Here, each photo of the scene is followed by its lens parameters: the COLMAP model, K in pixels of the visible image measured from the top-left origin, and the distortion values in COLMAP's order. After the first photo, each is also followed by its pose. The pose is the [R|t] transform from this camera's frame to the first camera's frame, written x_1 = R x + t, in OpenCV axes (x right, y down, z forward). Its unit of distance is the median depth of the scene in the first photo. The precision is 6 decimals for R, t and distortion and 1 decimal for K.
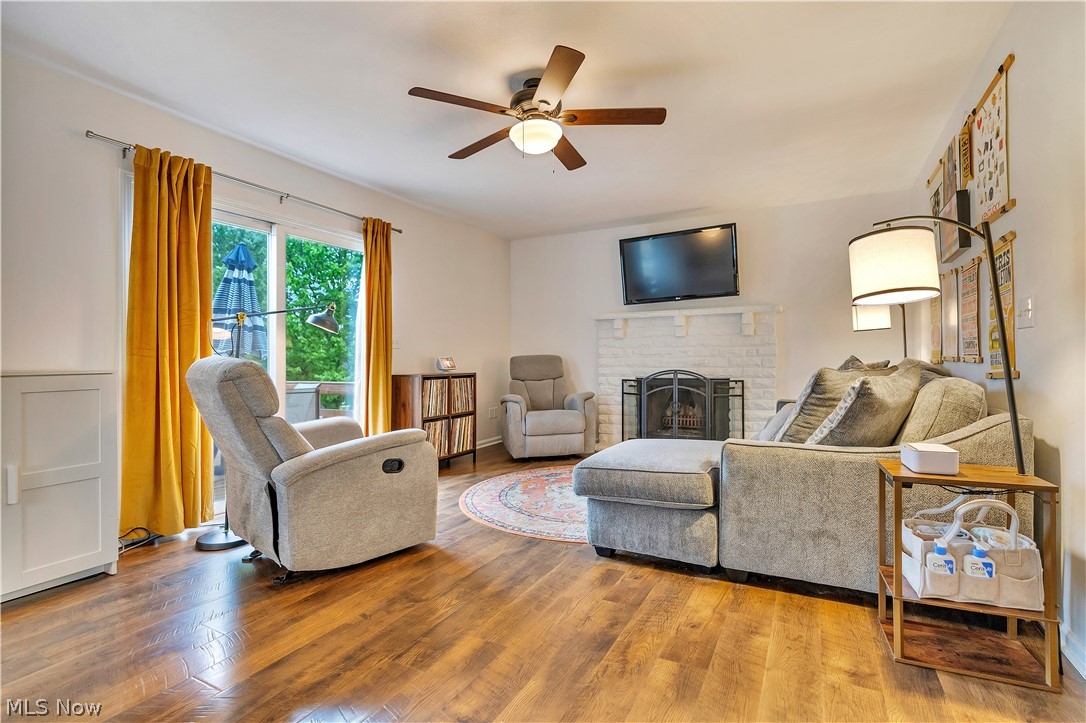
lens RADIAL K [[510.9, 0, 543.0], [0, 510.9, 361.5], [0, 0, 1]] dist [-0.004420, -0.000034]
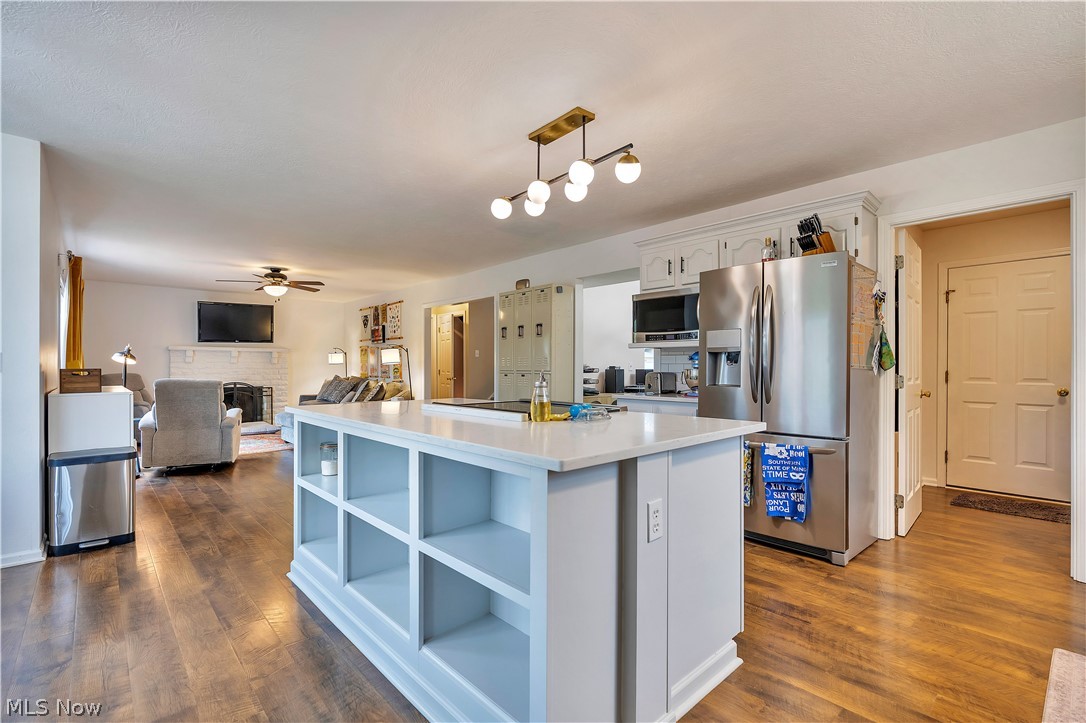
lens RADIAL K [[492.9, 0, 546.3], [0, 492.9, 362.1], [0, 0, 1]] dist [-0.002712, 0.000969]
pose [[0.336201, 0.022341, 0.941525, -1.816472], [-0.001174, 0.999728, -0.023303, -0.027255], [-0.941789, 0.006729, 0.336136, -1.057155]]
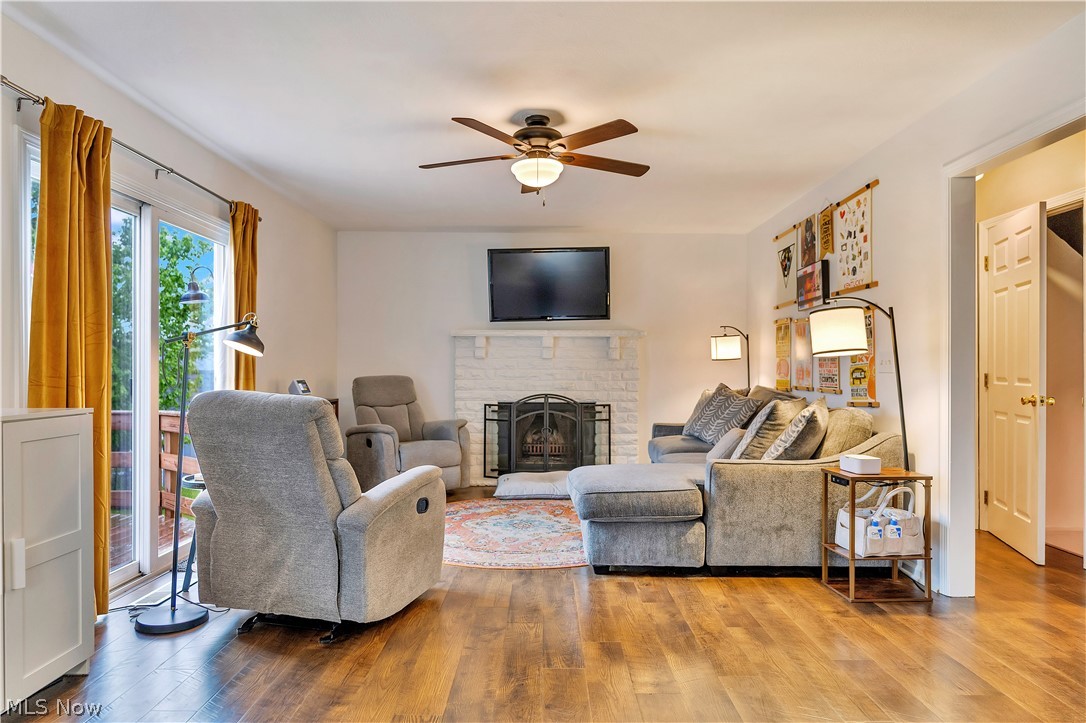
lens RADIAL K [[671.3, 0, 541.2], [0, 671.3, 375.2], [0, 0, 1]] dist [-0.005345, -0.001095]
pose [[0.887227, 0.010037, 0.461224, -0.608223], [-0.012112, 0.999925, 0.001539, -0.037521], [-0.461175, -0.006952, 0.887282, -0.184449]]
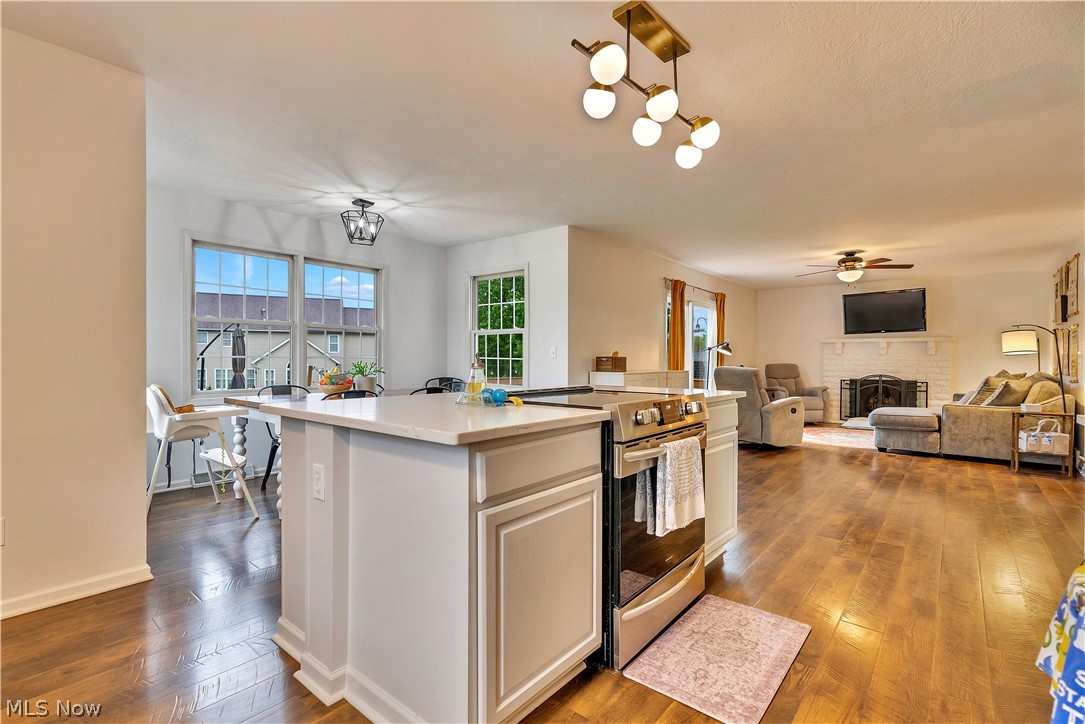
lens RADIAL K [[504.7, 0, 552.0], [0, 504.7, 364.5], [0, 0, 1]] dist [-0.001065, 0.000563]
pose [[0.982147, 0.020375, -0.187006, -0.908354], [-0.018729, 0.999769, 0.010564, -0.026081], [0.187178, -0.006873, 0.982302, -1.520203]]
